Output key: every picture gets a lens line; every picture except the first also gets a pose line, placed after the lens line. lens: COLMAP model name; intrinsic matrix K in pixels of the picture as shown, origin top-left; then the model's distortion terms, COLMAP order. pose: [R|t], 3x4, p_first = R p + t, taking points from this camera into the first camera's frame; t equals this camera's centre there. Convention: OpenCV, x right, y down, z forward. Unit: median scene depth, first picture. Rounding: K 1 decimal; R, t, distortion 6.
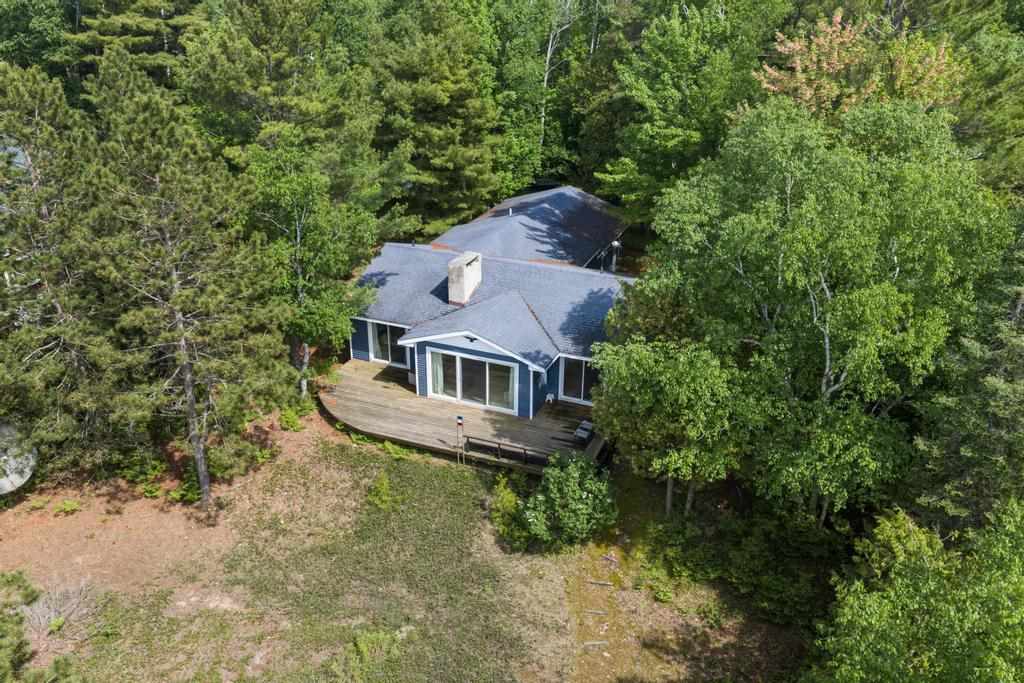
lens RADIAL K [[868.4, 0, 511.7], [0, 868.4, 341.0], [0, 0, 1]] dist [0.003777, -0.004444]
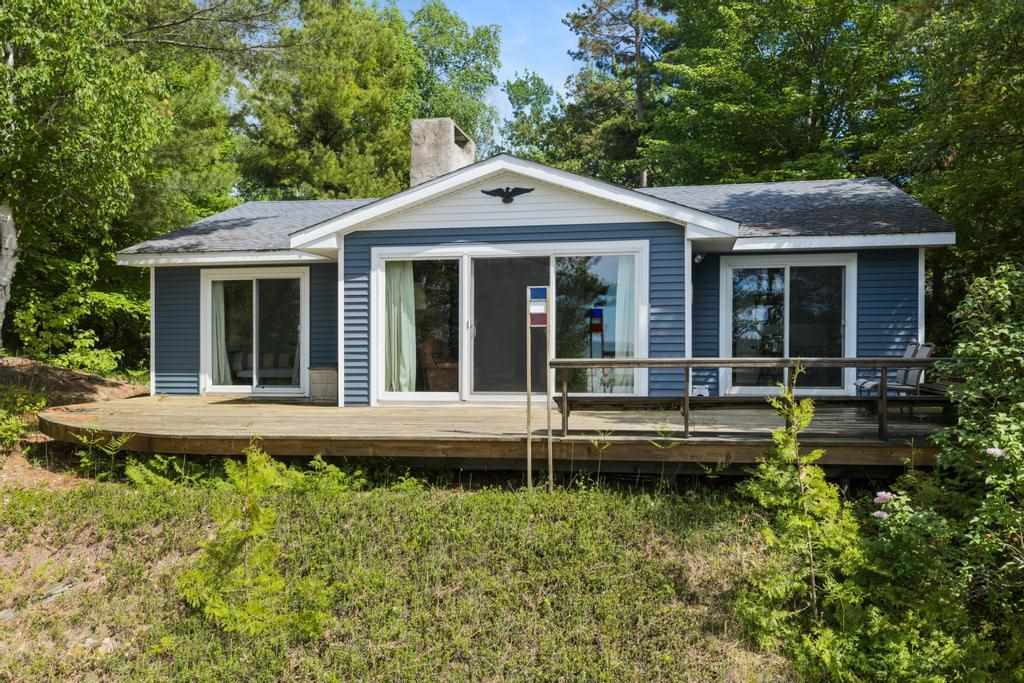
lens RADIAL K [[868.4, 0, 511.0], [0, 868.4, 342.7], [0, 0, 1]] dist [0.003777, -0.004444]
pose [[0.981405, -0.010603, 0.191656, -0.111654], [0.092303, 0.901521, -0.422777, 0.201760], [-0.168299, 0.432606, 0.885736, 0.687202]]
